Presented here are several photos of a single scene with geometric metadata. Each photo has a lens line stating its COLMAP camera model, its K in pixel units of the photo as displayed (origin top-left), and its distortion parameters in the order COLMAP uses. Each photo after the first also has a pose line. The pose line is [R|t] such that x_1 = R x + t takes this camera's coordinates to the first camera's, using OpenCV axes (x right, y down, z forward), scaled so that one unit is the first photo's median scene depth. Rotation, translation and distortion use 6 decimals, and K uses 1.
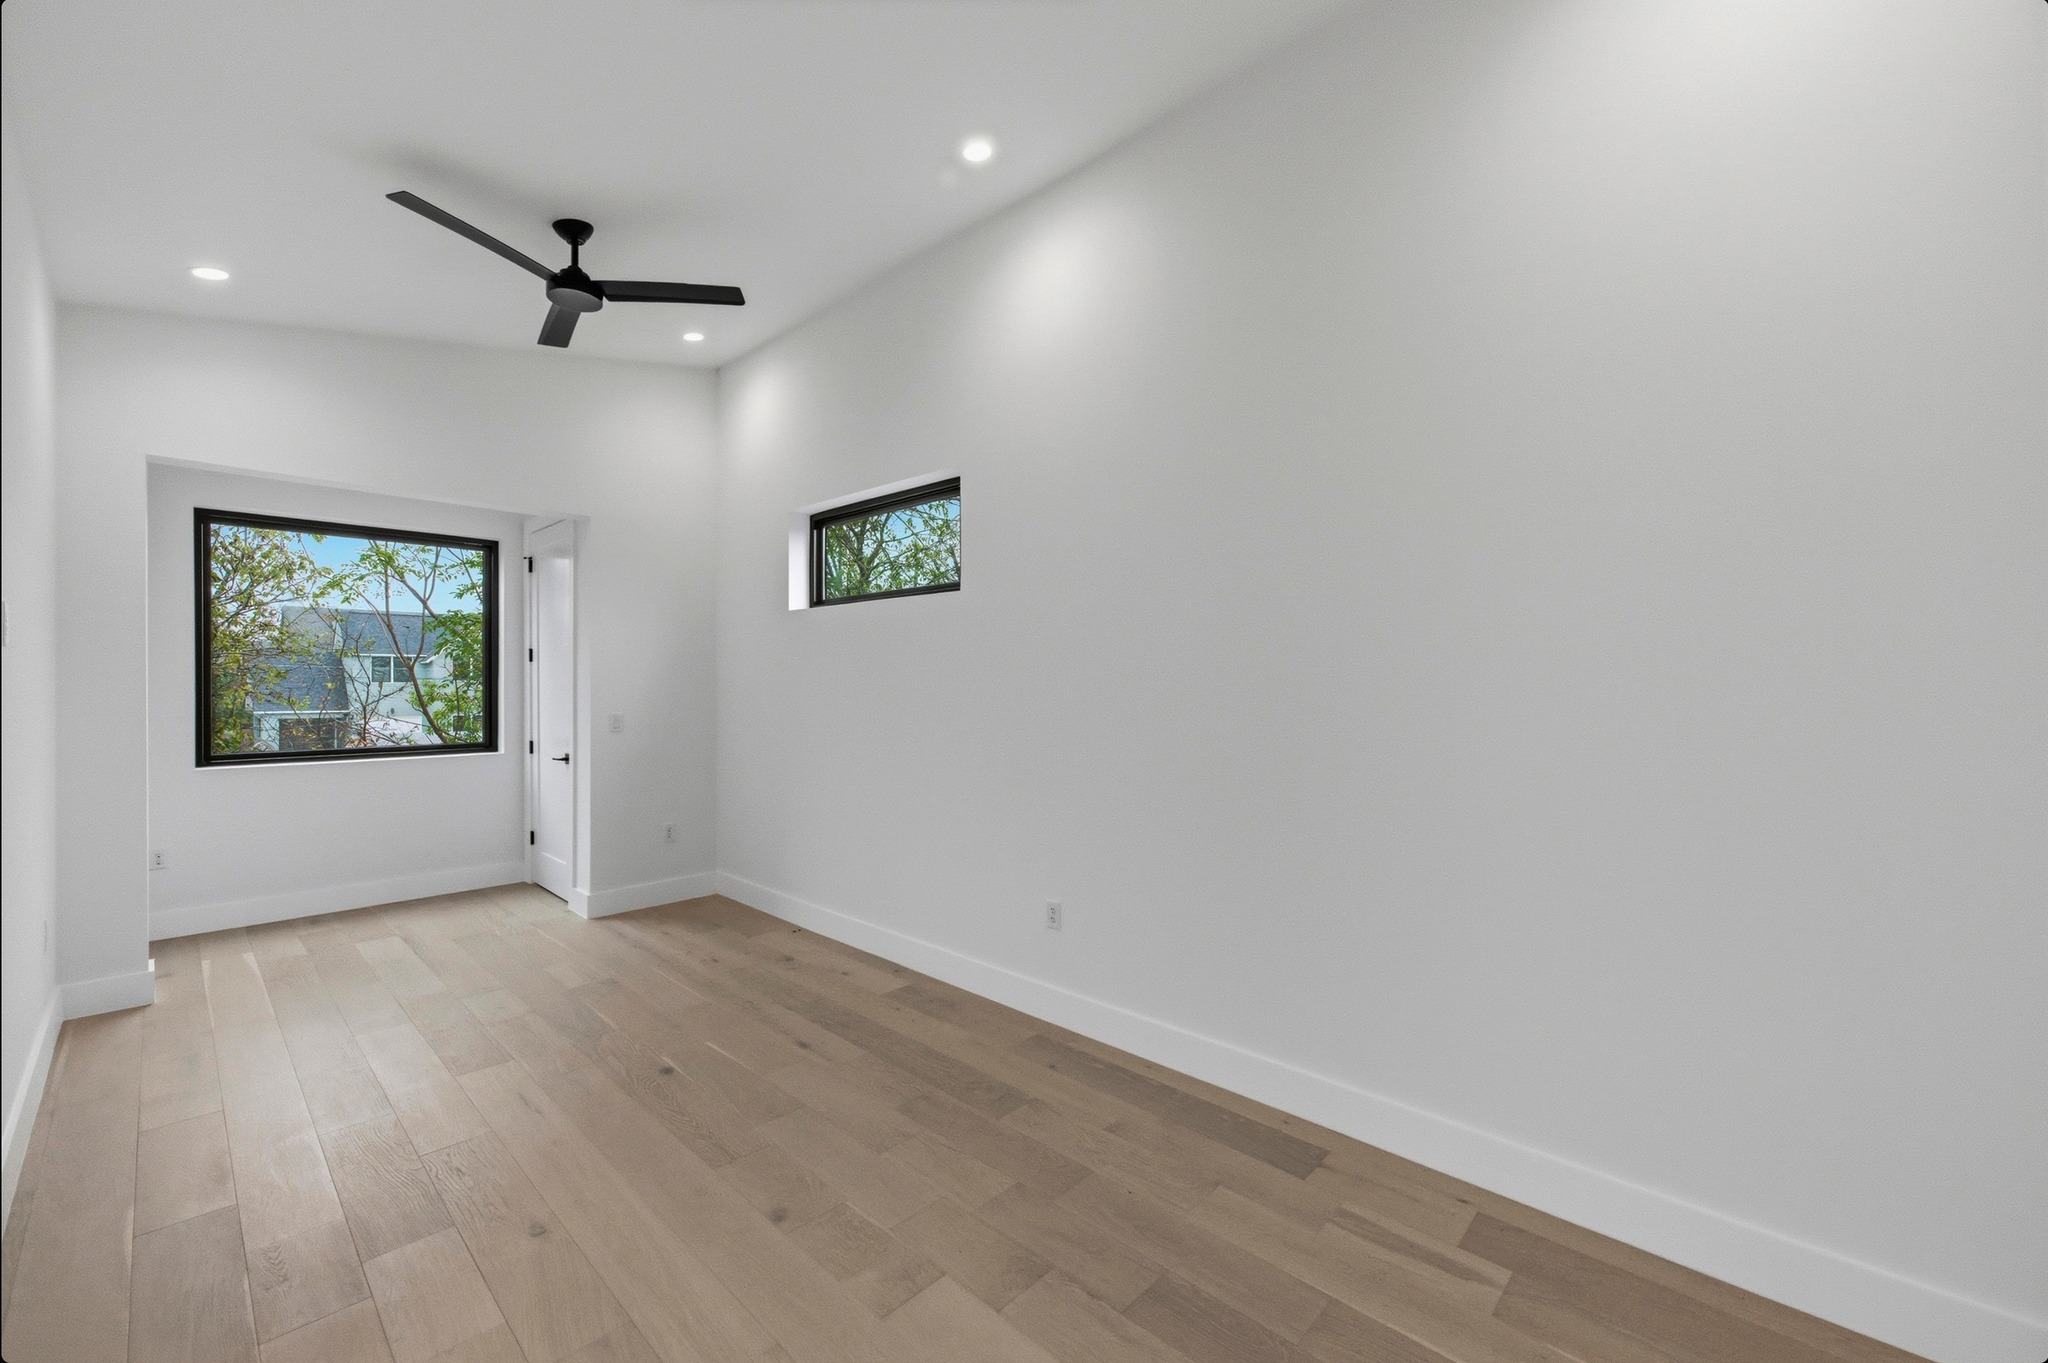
lens RADIAL K [[819.1, 0, 1024.0], [0, 819.1, 681.5], [0, 0, 1]] dist [-0.000583, -0.000183]
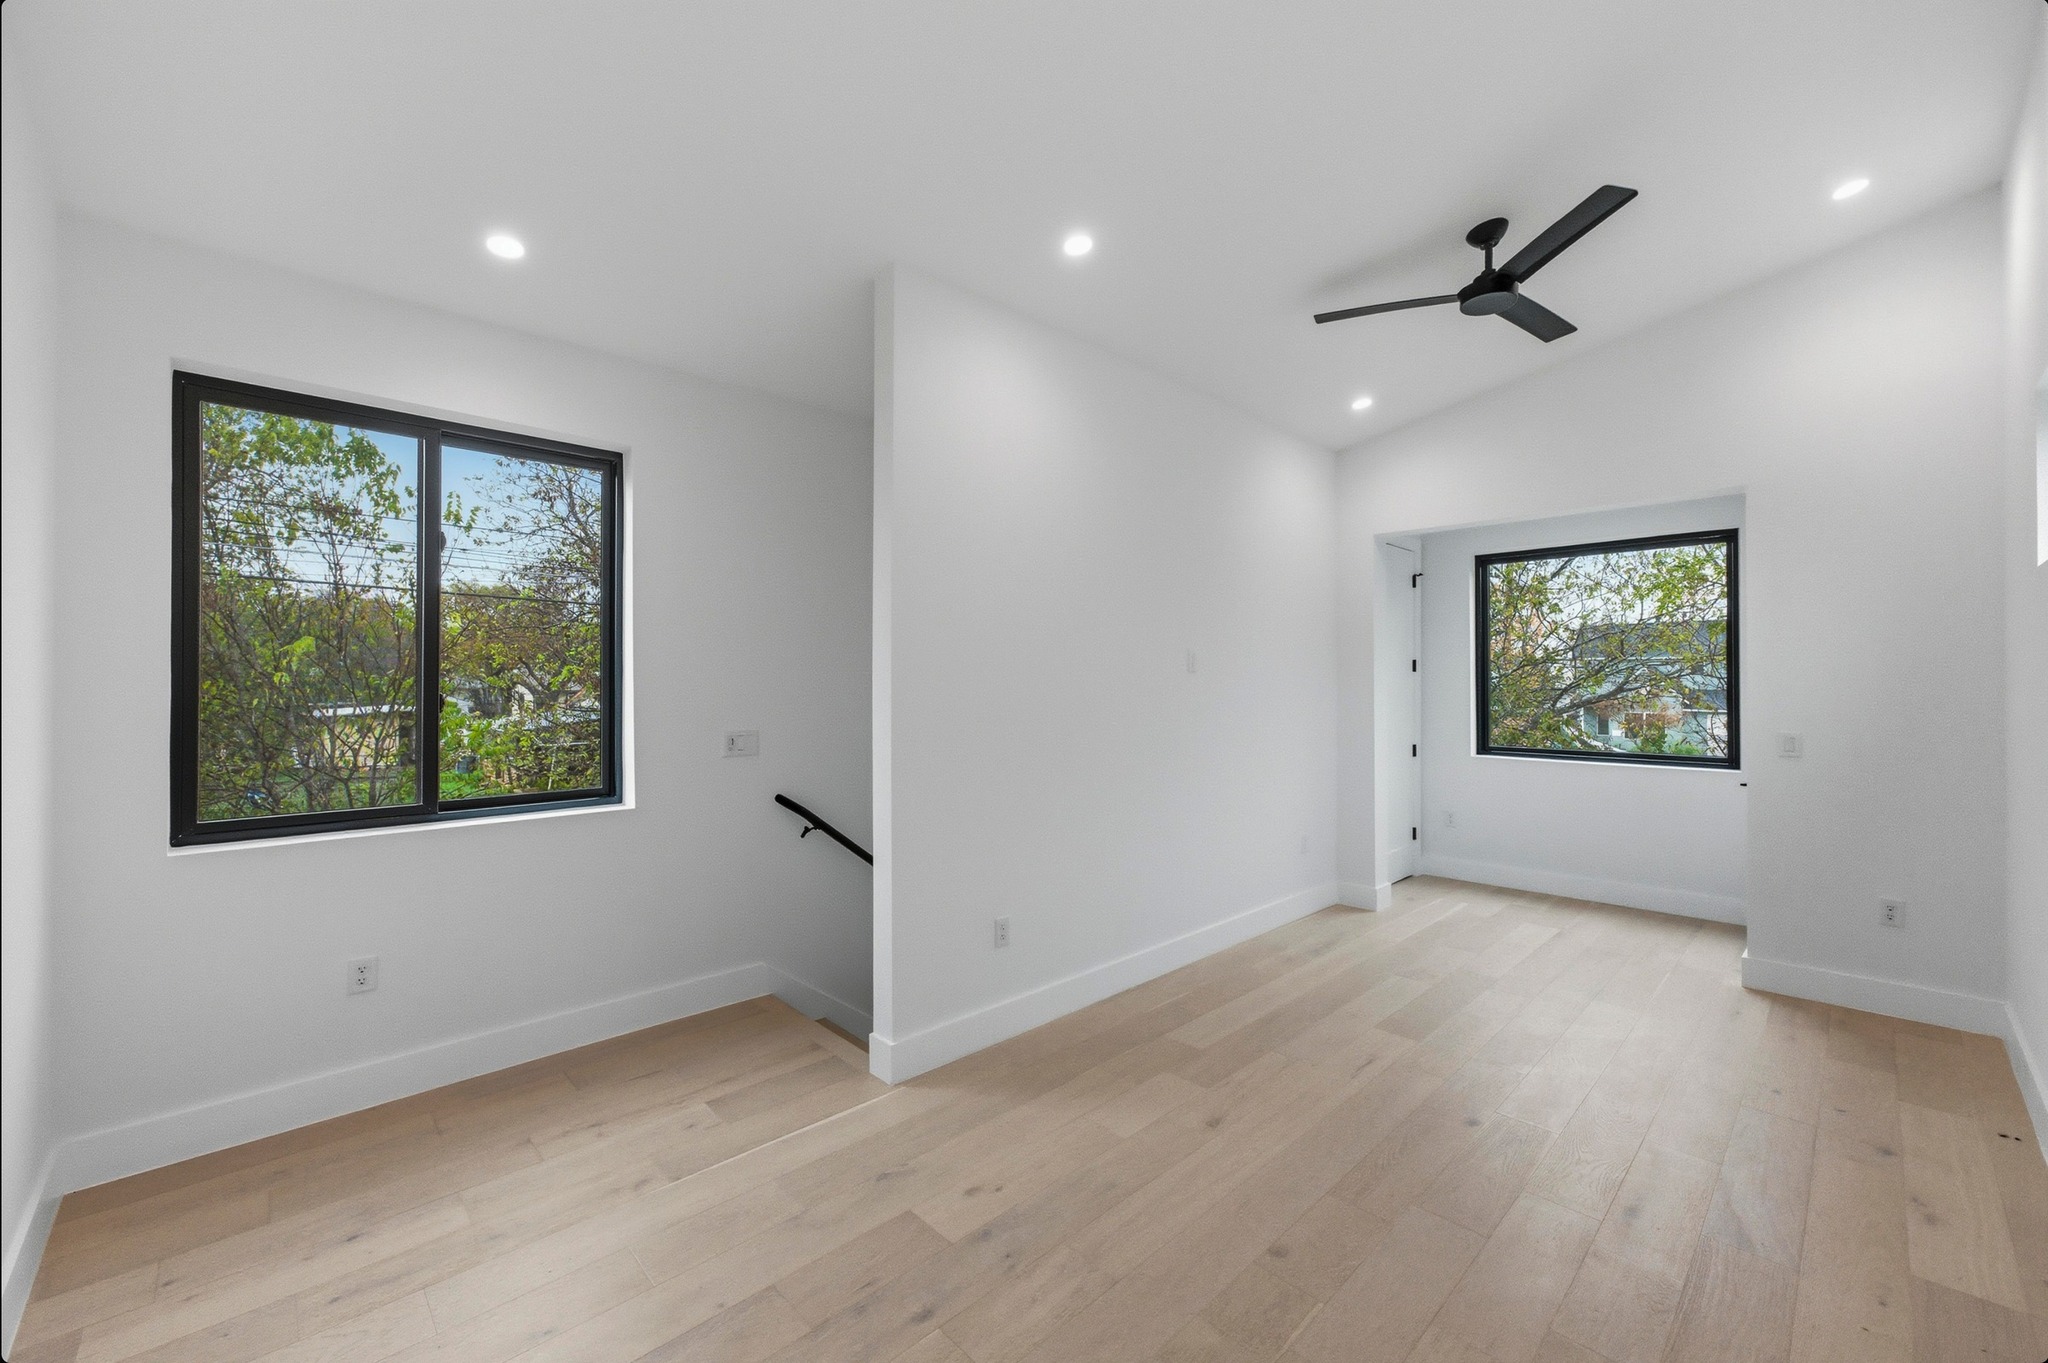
lens RADIAL K [[819.1, 0, 1024.0], [0, 819.1, 681.5], [0, 0, 1]] dist [-0.000583, -0.000183]
pose [[-0.061110, -0.005547, -0.998116, 0.326511], [0.003135, 0.999979, -0.005749, -0.007531], [0.998126, -0.003481, -0.061091, 0.359665]]
